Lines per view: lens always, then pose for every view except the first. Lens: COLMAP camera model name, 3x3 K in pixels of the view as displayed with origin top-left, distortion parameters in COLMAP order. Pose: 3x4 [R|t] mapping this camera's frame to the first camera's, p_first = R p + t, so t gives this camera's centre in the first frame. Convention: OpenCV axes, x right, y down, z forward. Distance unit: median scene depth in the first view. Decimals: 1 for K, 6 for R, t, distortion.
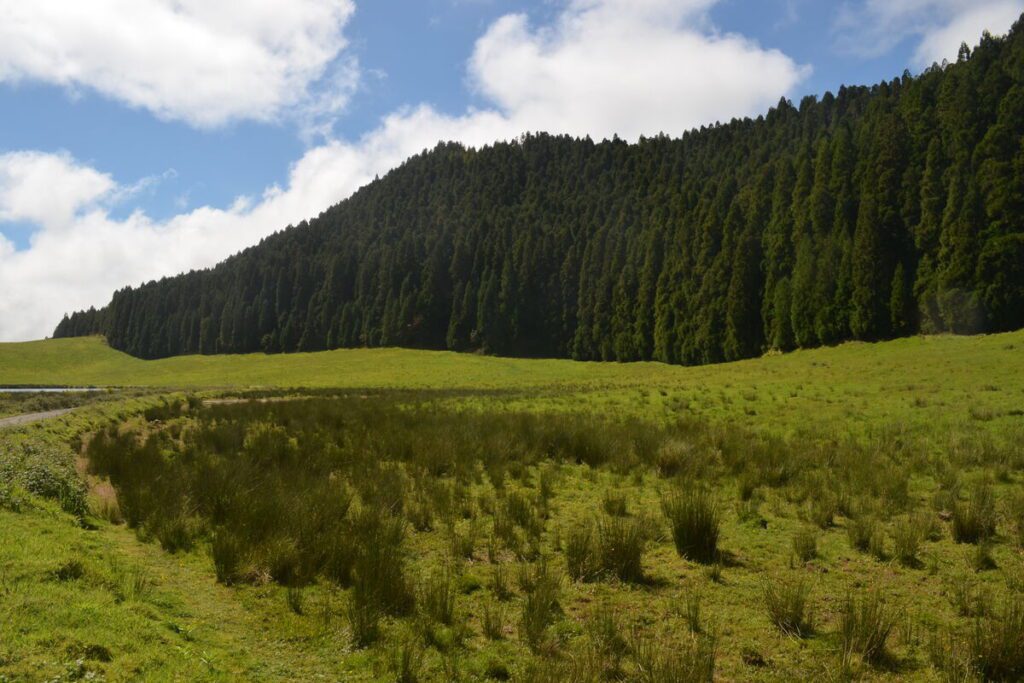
lens RADIAL K [[810.2, 0, 524.4], [0, 810.2, 345.2], [0, 0, 1]] dist [-0.087266, 0.016502]
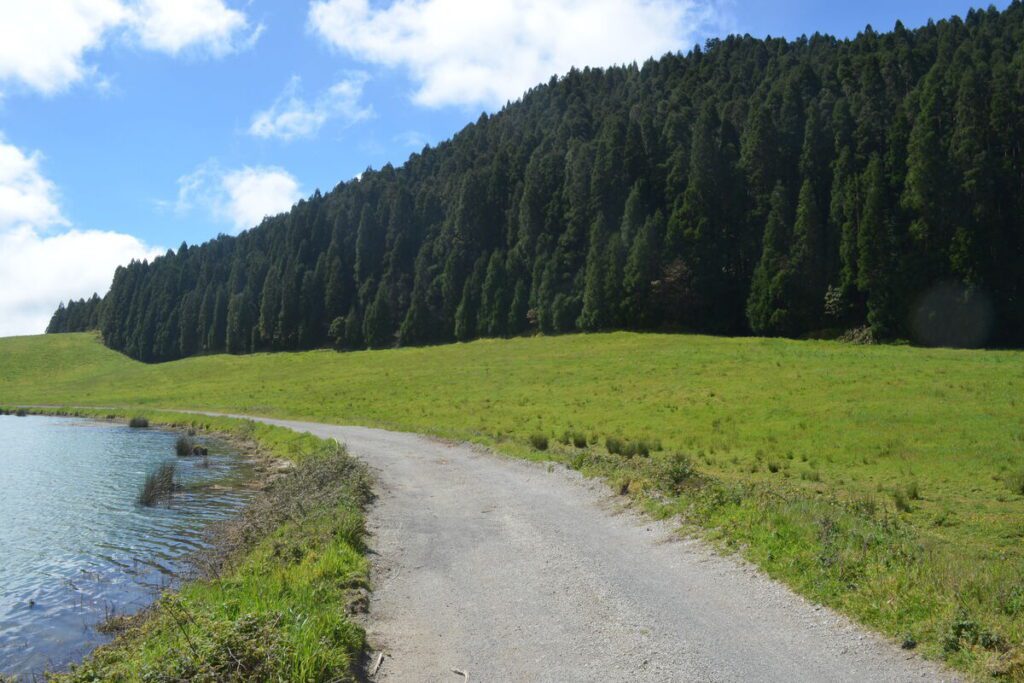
lens RADIAL K [[810.2, 0, 524.4], [0, 810.2, 345.2], [0, 0, 1]] dist [-0.087266, 0.016502]
pose [[0.997983, 0.008460, -0.062918, -0.157795], [-0.009995, 0.999659, -0.024127, 0.019320], [0.062693, 0.024707, 0.997727, 0.450832]]
